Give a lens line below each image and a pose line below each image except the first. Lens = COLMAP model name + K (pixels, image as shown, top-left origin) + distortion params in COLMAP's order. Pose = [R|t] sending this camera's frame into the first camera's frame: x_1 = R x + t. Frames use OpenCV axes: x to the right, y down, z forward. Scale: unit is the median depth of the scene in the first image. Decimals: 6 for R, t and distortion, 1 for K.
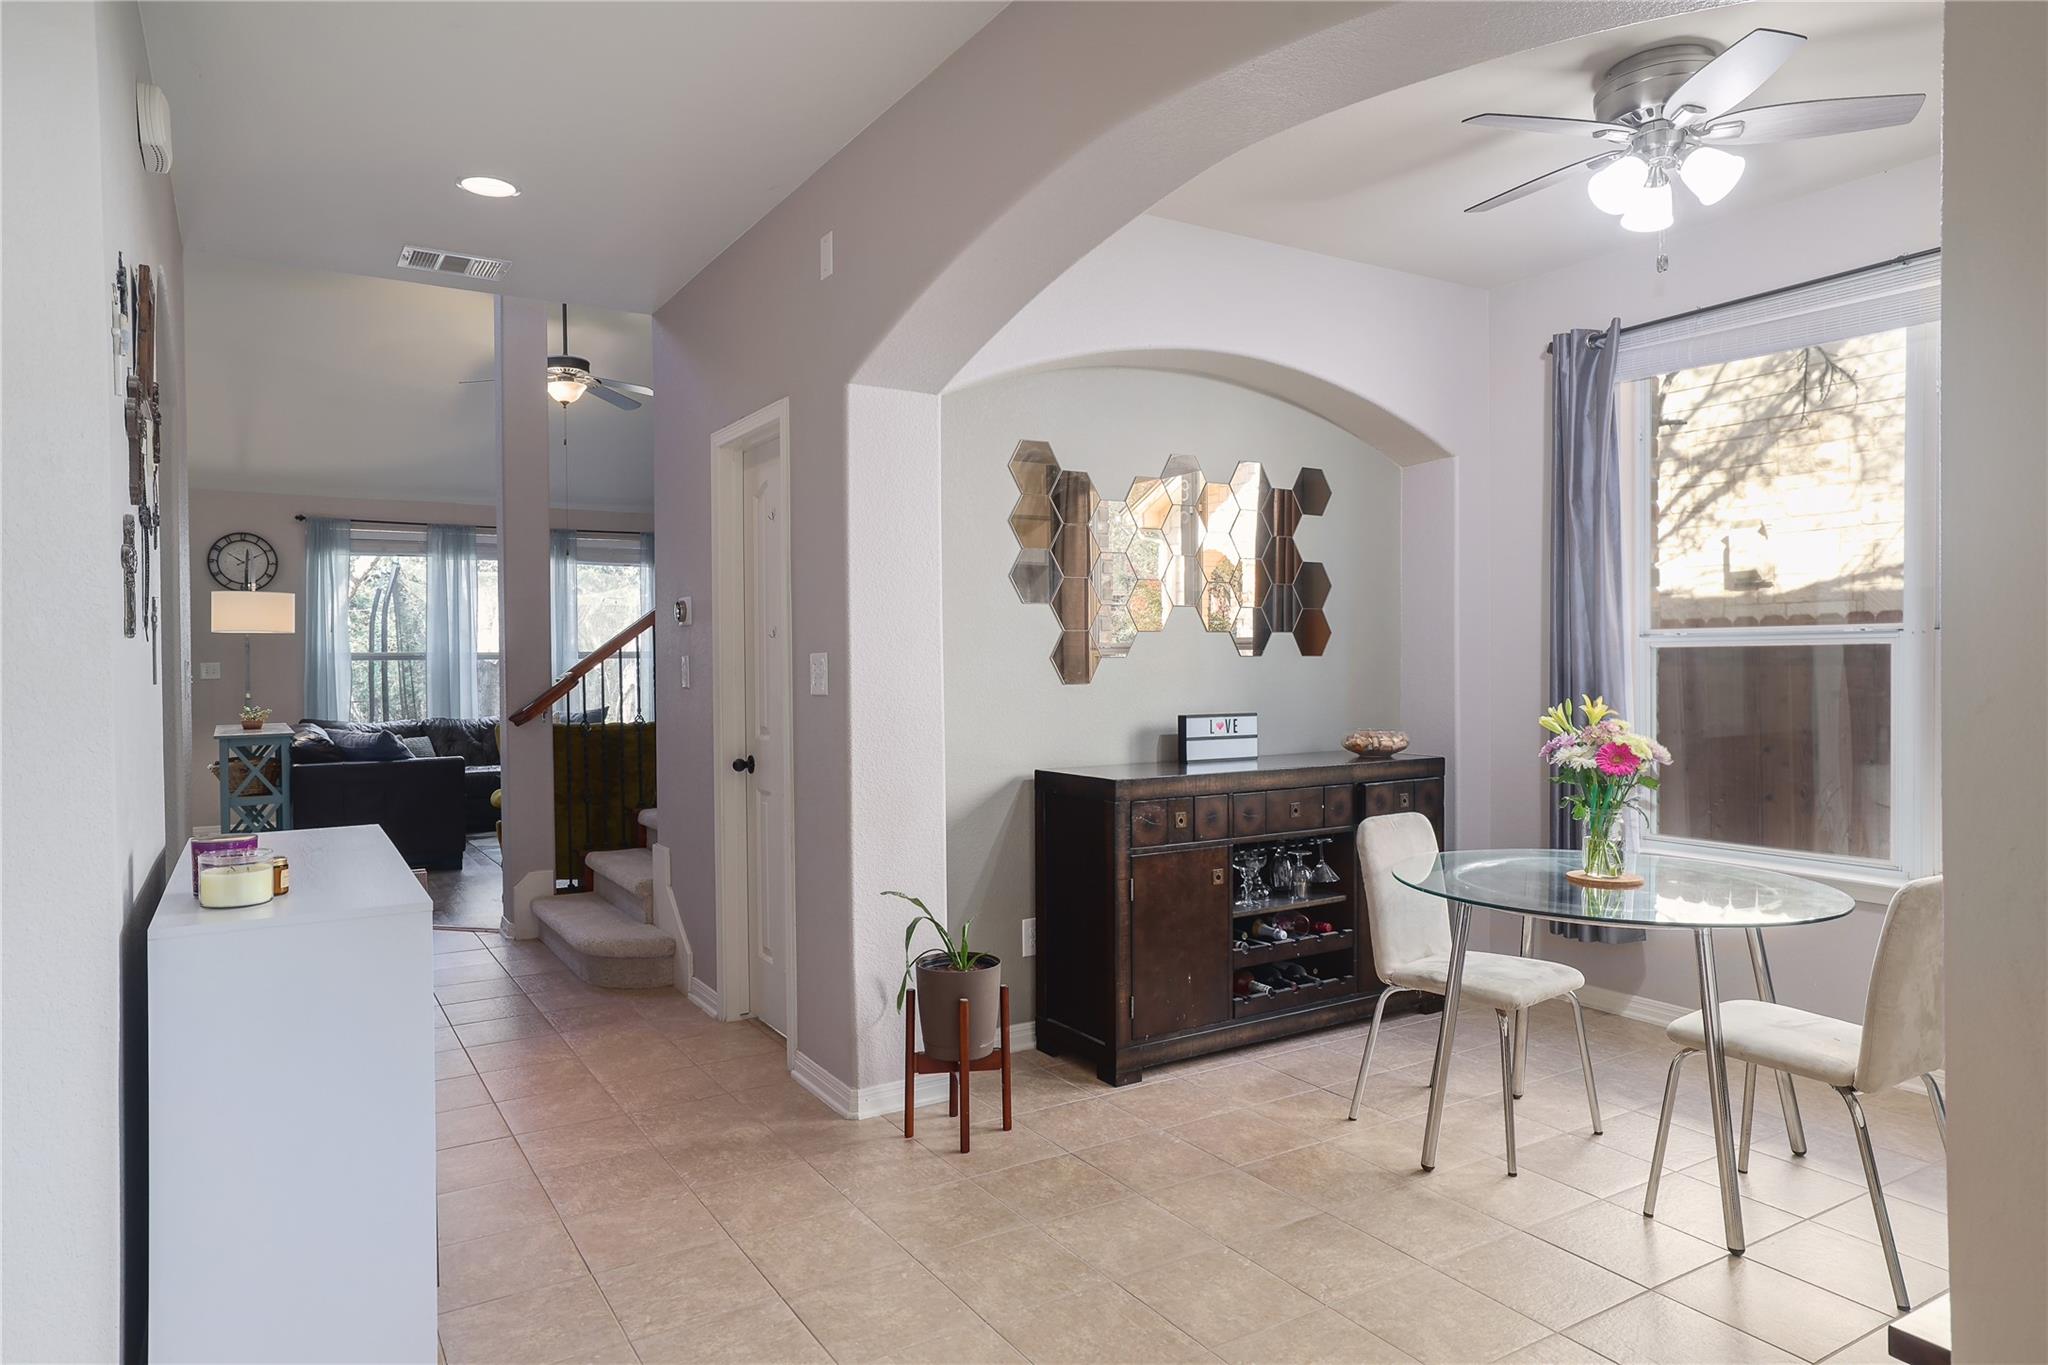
lens RADIAL K [[1277.0, 0, 1024.0], [0, 1277.0, 682.5], [0, 0, 1]] dist [-0.004996, -0.001311]
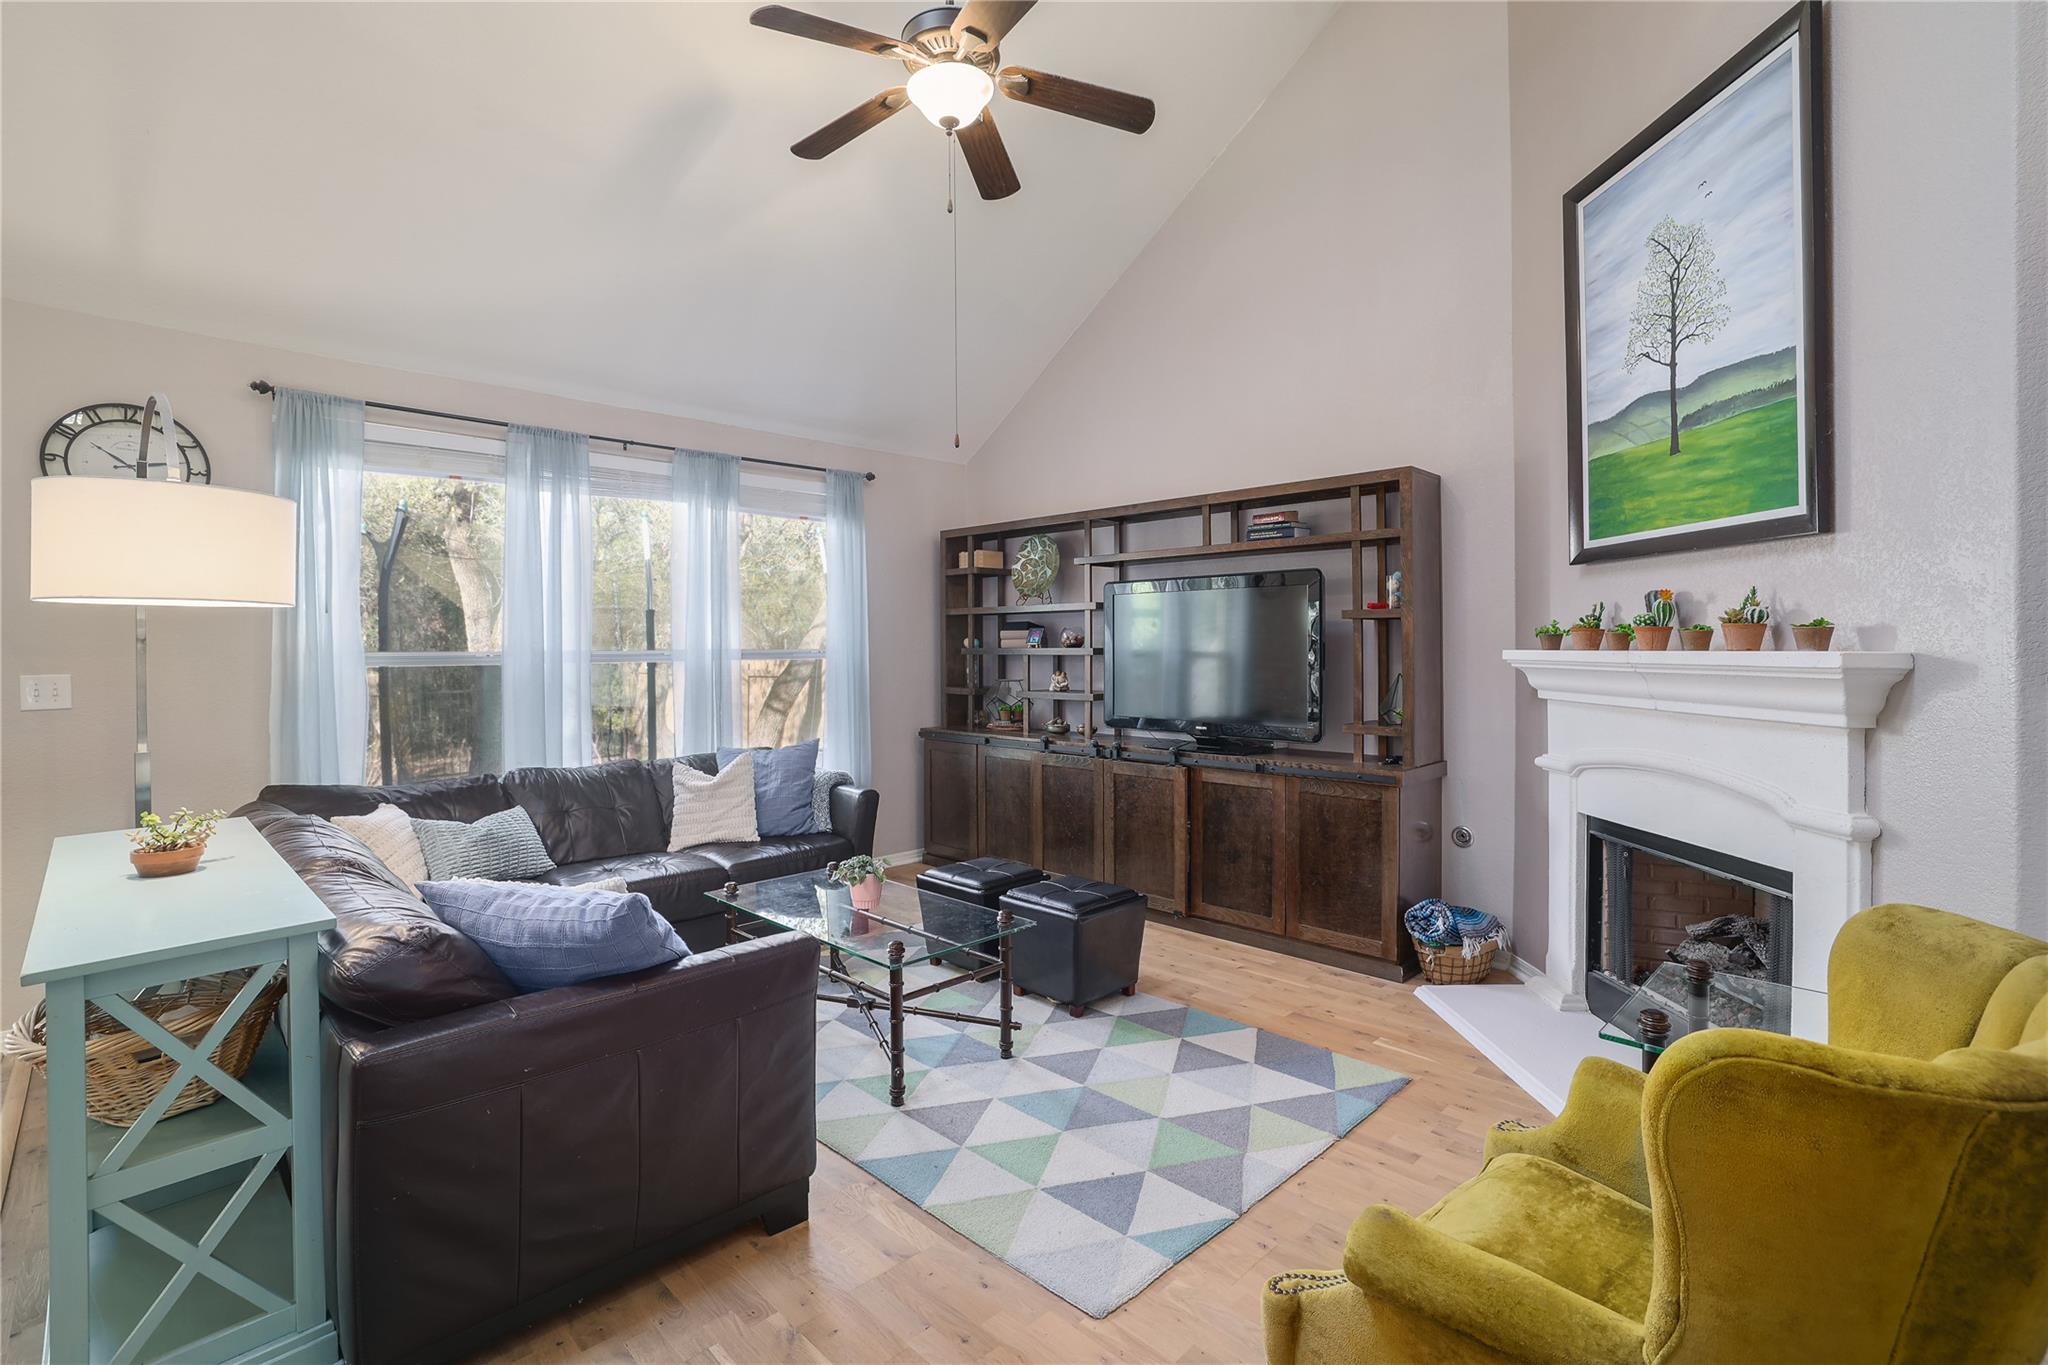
lens RADIAL K [[929.1, 0, 1021.5], [0, 929.1, 656.2], [0, 0, 1]] dist [-0.060005, 0.021246]
pose [[0.970032, -0.001047, 0.242977, -0.368921], [0.003939, 0.999927, -0.011418, -0.017007], [-0.242947, 0.012033, 0.969965, 0.593386]]
